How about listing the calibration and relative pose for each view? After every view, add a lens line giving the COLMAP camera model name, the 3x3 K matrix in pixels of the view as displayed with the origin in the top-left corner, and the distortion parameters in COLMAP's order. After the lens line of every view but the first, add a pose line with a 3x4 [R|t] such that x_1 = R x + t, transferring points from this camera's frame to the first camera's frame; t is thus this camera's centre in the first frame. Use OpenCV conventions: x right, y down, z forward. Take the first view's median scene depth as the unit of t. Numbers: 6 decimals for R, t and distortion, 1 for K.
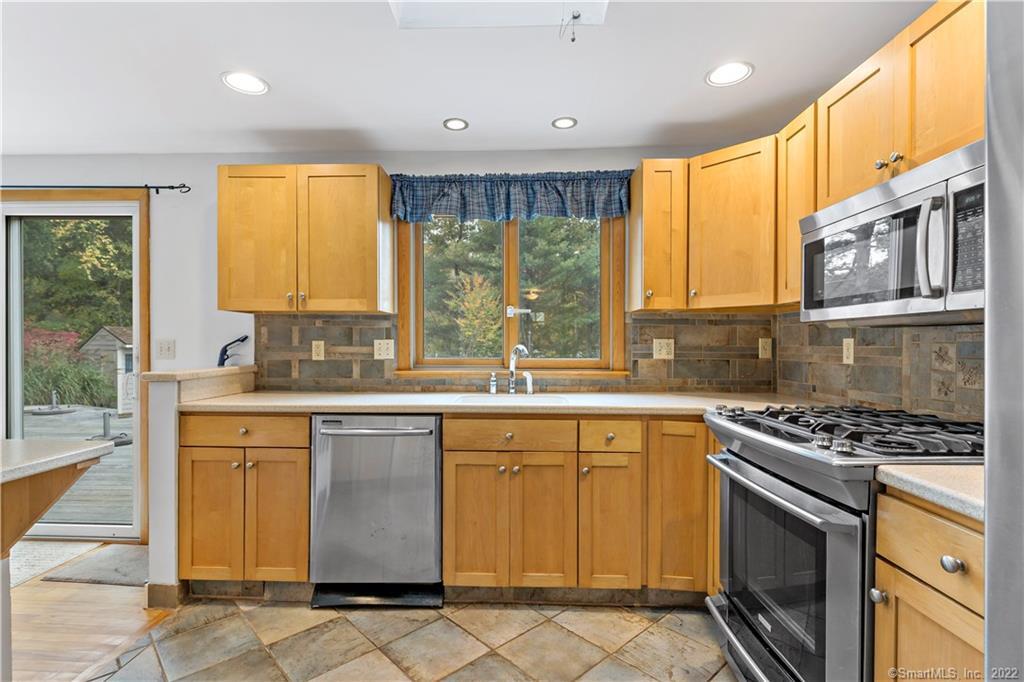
lens RADIAL K [[496.4, 0, 501.2], [0, 496.4, 343.7], [0, 0, 1]] dist [0.004367, -0.001708]
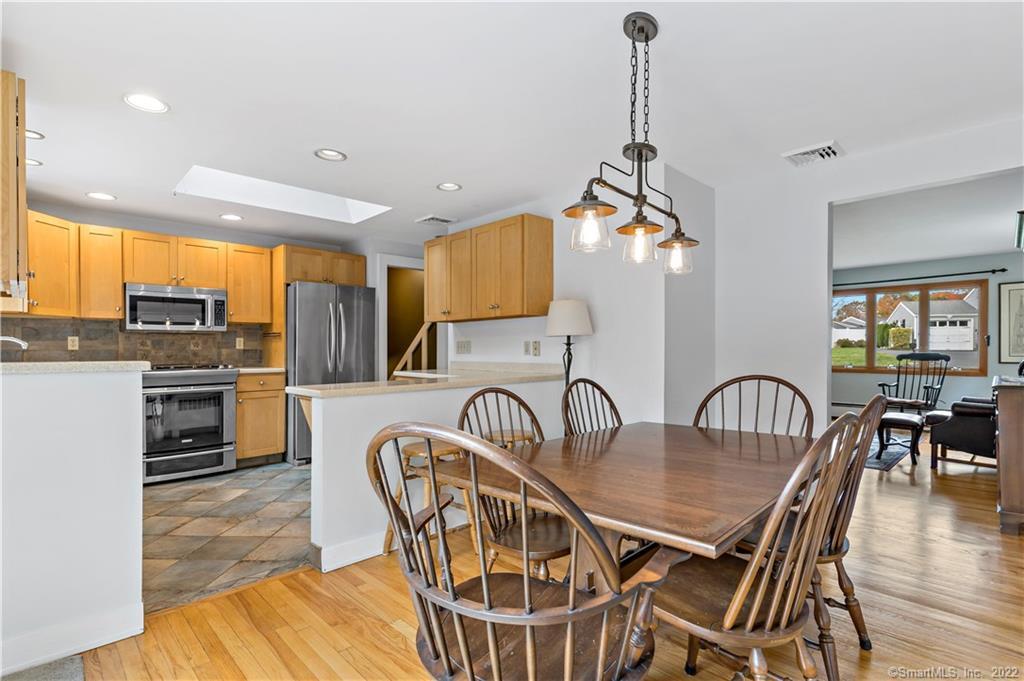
lens RADIAL K [[496.4, 0, 511.6], [0, 496.4, 355.4], [0, 0, 1]] dist [0.004367, -0.001708]
pose [[-0.726111, -0.011684, 0.687478, -1.461267], [0.003111, 0.999790, 0.020277, 0.022425], [-0.687570, 0.016862, -0.725922, 0.966925]]
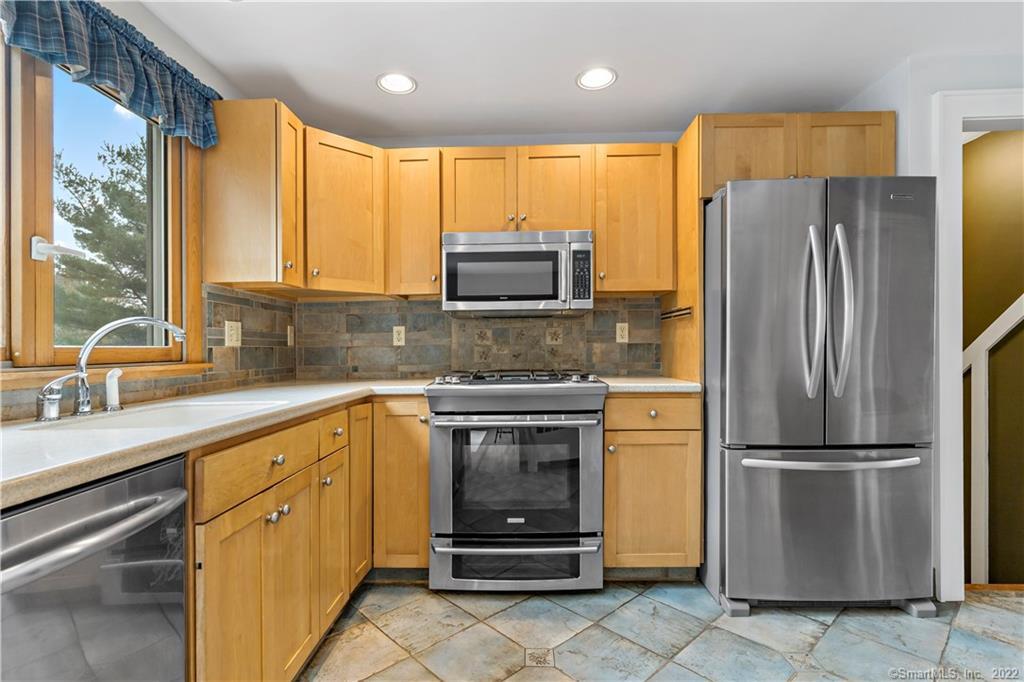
lens RADIAL K [[496.4, 0, 511.4], [0, 496.4, 346.3], [0, 0, 1]] dist [0.004367, -0.001708]
pose [[-0.013365, 0.000898, 0.999910, -0.485102], [0.013464, 0.999909, -0.000718, 0.037246], [-0.999820, 0.013453, -0.013375, 0.565756]]
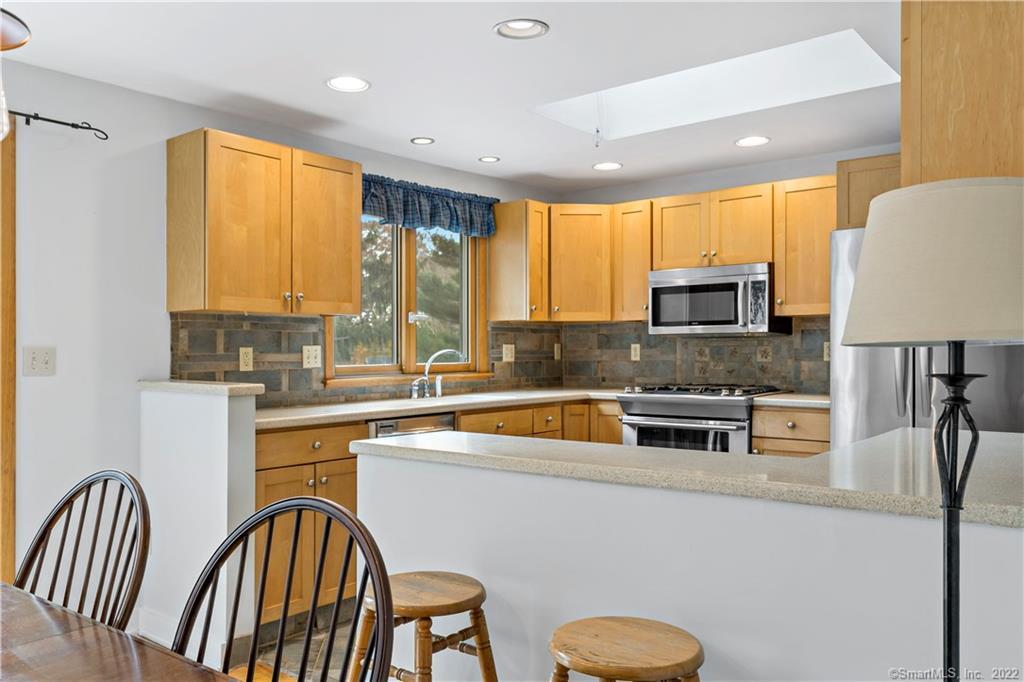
lens RADIAL K [[821.9, 0, 510.4], [0, 821.9, 341.1], [0, 0, 1]] dist [0.006235, -0.000518]
pose [[0.596136, 0.001485, 0.802882, -1.241612], [0.008742, 0.999927, -0.008341, -0.001400], [-0.802836, 0.011991, 0.596080, -0.164492]]
